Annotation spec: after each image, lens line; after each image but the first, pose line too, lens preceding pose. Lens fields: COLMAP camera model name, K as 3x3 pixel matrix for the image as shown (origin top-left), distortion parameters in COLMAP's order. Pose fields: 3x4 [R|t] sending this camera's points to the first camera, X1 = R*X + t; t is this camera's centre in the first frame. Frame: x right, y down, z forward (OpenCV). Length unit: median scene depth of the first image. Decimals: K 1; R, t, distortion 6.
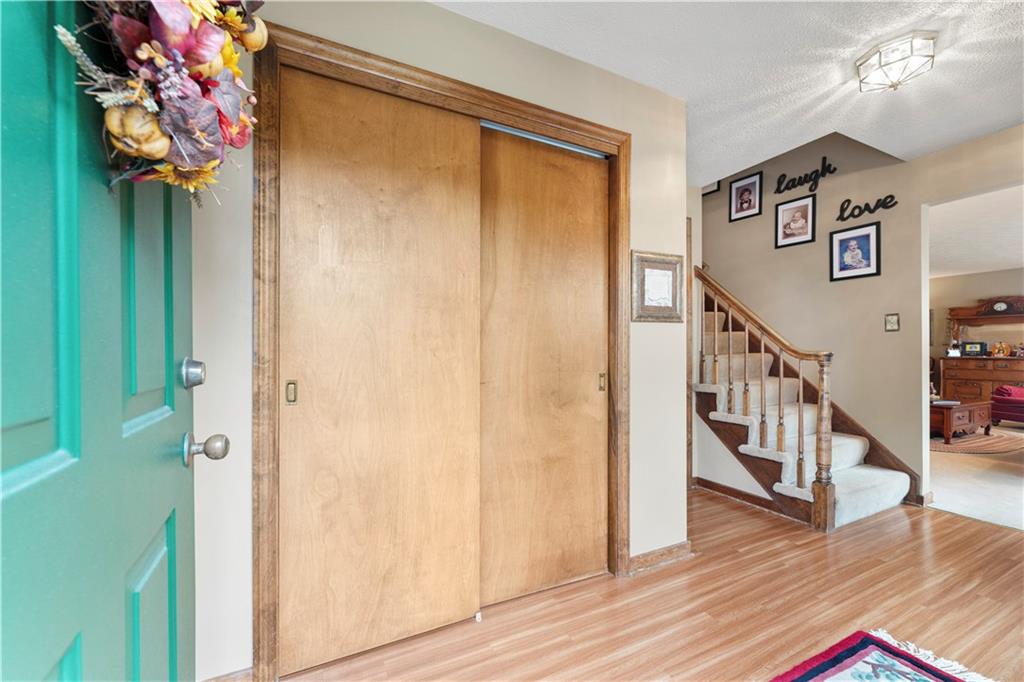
lens RADIAL K [[413.2, 0, 505.9], [0, 413.2, 348.8], [0, 0, 1]] dist [0.011211, 0.000207]
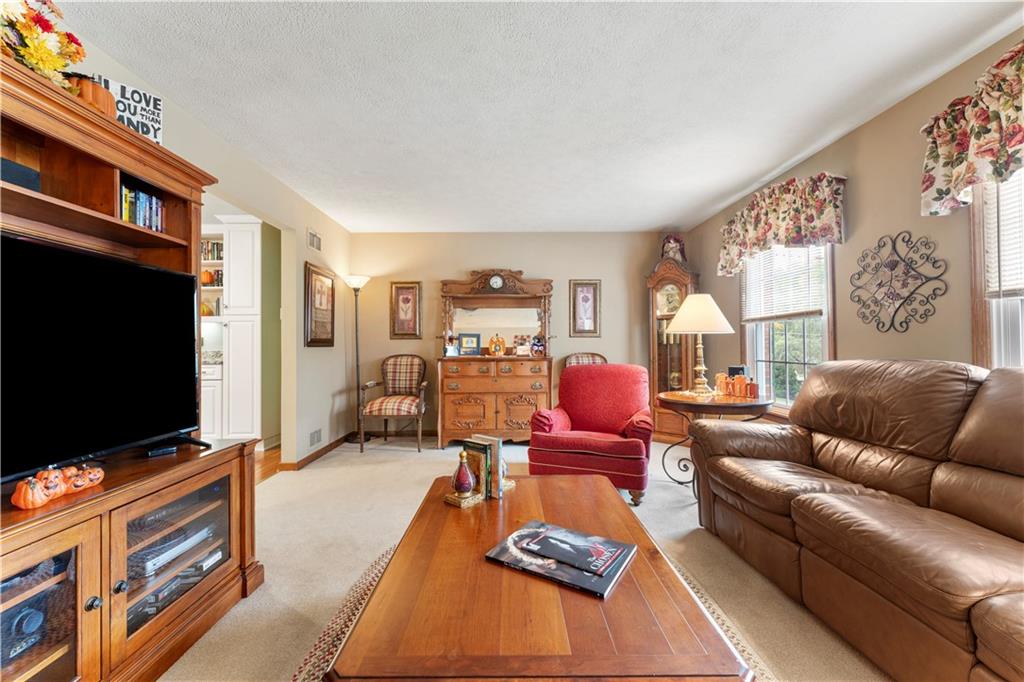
lens RADIAL K [[405.9, 0, 497.9], [0, 405.9, 342.6], [0, 0, 1]] dist [-0.000582, 0.000055]
pose [[0.455659, 0.010147, 0.890097, 1.180949], [0.002778, 0.999914, -0.012821, 0.012371], [-0.890150, 0.008315, 0.455591, 1.388663]]
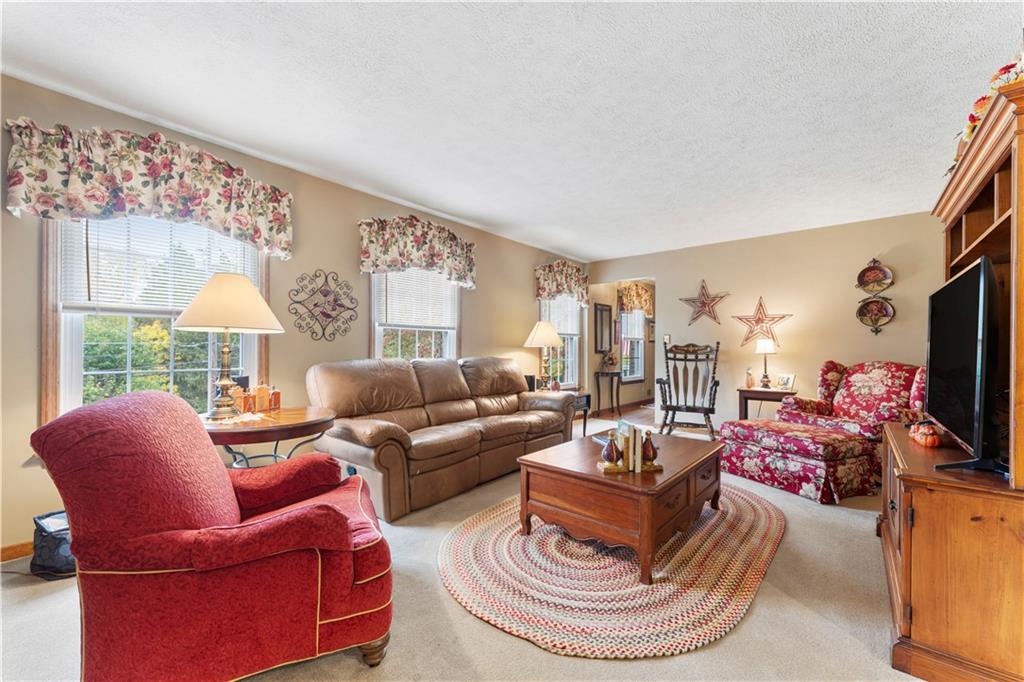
lens RADIAL K [[405.9, 0, 497.9], [0, 405.9, 342.6], [0, 0, 1]] dist [-0.000582, 0.000055]
pose [[-0.926632, -0.006137, -0.375919, 2.624641], [-0.001776, 0.999927, -0.011946, -0.002515], [0.375965, -0.010402, -0.926576, 2.612416]]
